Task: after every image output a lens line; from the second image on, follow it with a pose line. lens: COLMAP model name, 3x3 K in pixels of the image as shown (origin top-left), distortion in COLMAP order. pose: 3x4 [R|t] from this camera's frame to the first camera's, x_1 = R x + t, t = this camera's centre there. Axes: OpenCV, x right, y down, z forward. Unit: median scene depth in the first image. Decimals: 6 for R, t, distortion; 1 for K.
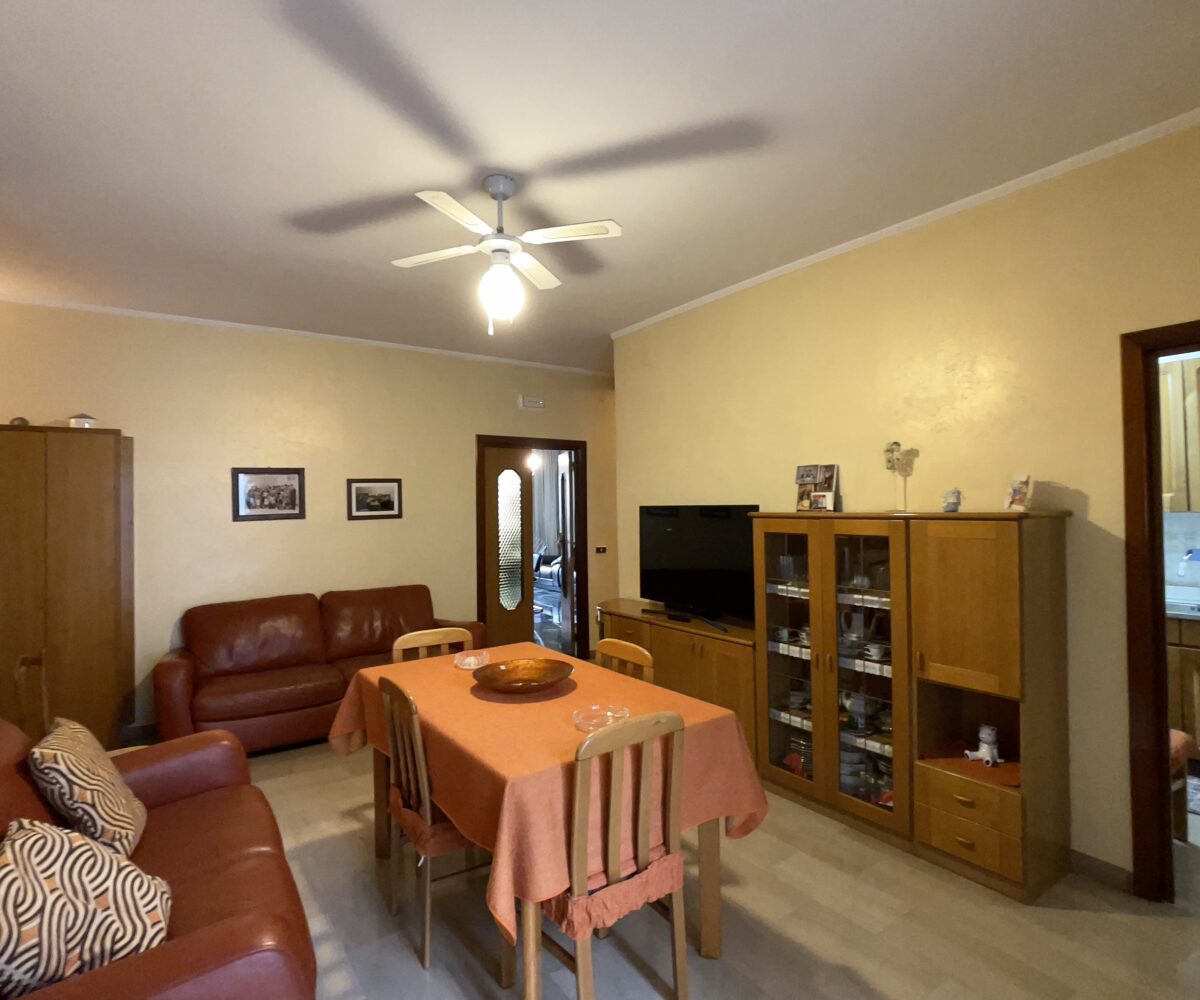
lens RADIAL K [[639.9, 0, 600.0], [0, 639.9, 500.0], [0, 0, 1]] dist [0.001152, 0.000235]
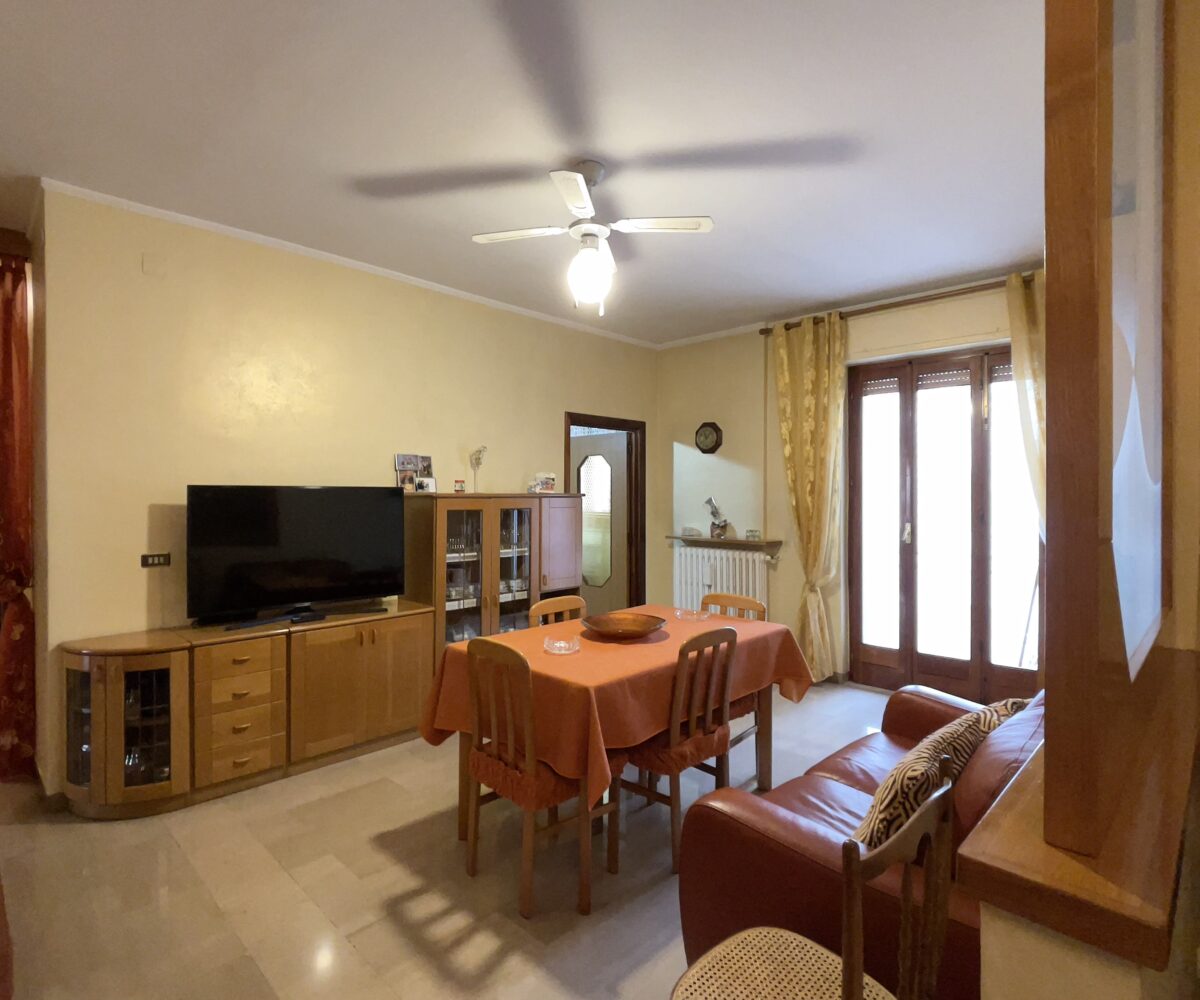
lens RADIAL K [[639.9, 0, 600.0], [0, 639.9, 500.0], [0, 0, 1]] dist [0.001152, 0.000235]
pose [[-0.174710, 0.009555, 0.984574, -0.934611], [-0.009078, 0.999895, -0.011315, 0.041239], [-0.984578, -0.010915, -0.174605, 0.910214]]
